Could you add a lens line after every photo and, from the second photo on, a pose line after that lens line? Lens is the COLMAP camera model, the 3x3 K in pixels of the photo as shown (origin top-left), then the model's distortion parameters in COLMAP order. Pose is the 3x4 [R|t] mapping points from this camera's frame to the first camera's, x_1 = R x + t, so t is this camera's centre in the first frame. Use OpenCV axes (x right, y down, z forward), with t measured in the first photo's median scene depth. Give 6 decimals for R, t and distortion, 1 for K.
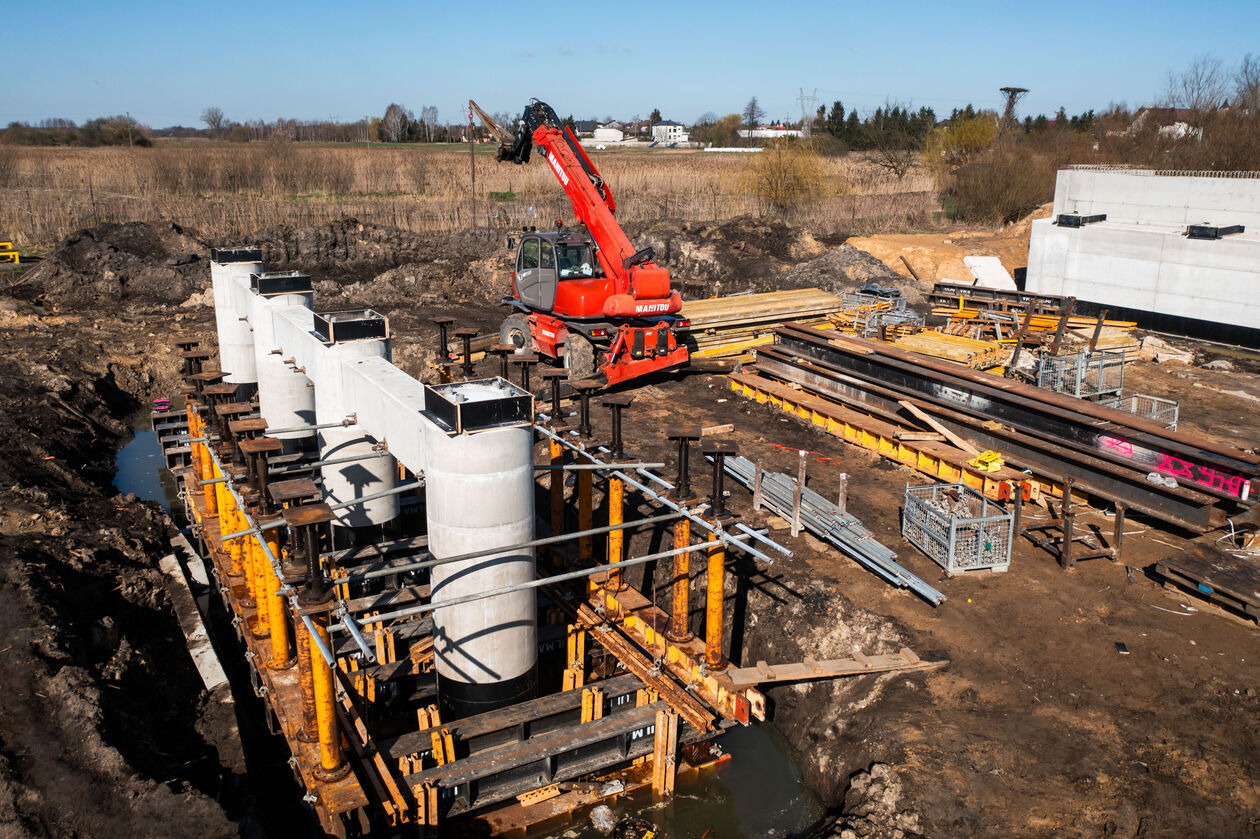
lens RADIAL K [[998.4, 0, 637.4], [0, 998.4, 427.9], [0, 0, 1]] dist [-0.017437, -0.000552]
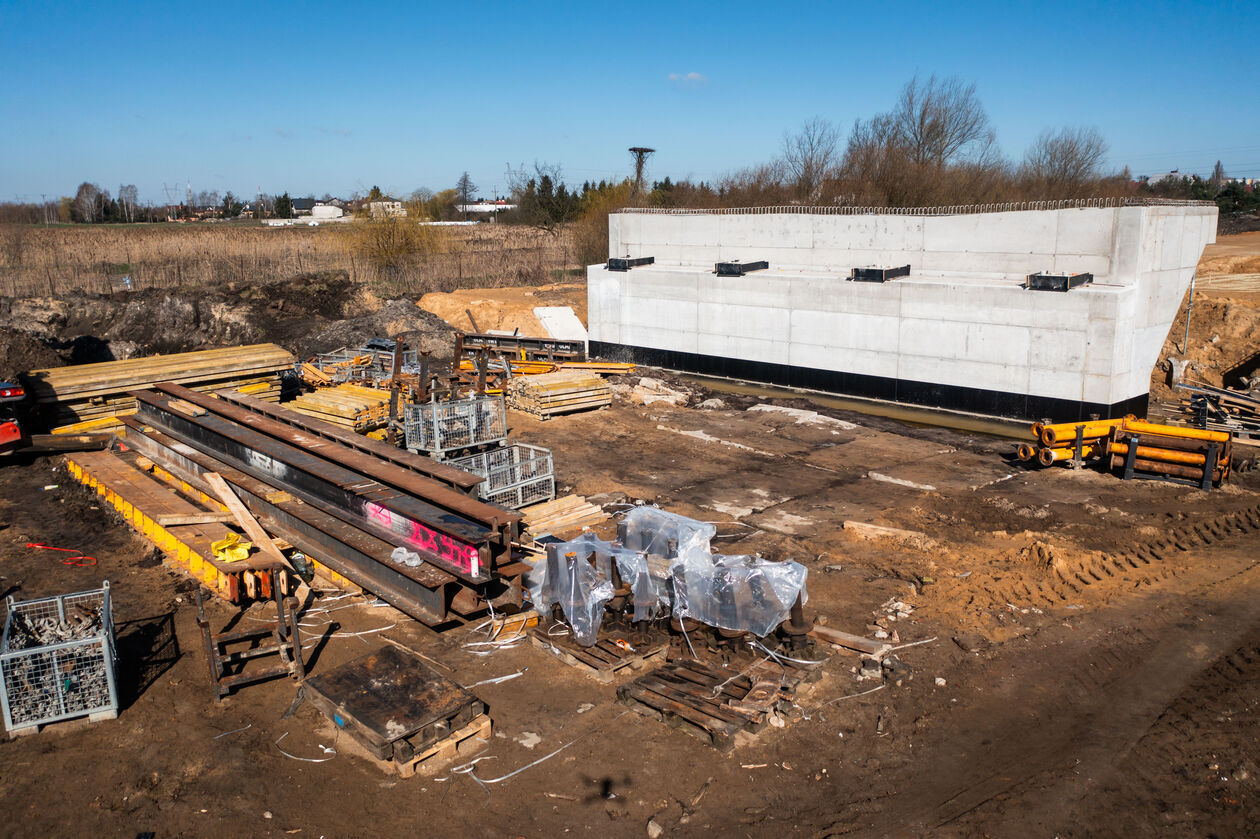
lens RADIAL K [[998.4, 0, 618.2], [0, 998.4, 413.1], [0, 0, 1]] dist [-0.017437, -0.000552]
pose [[0.968811, -0.061686, 0.239999, 0.179177], [0.081825, 0.993831, -0.074865, 0.004952], [-0.233900, 0.092168, 0.967882, 0.077218]]
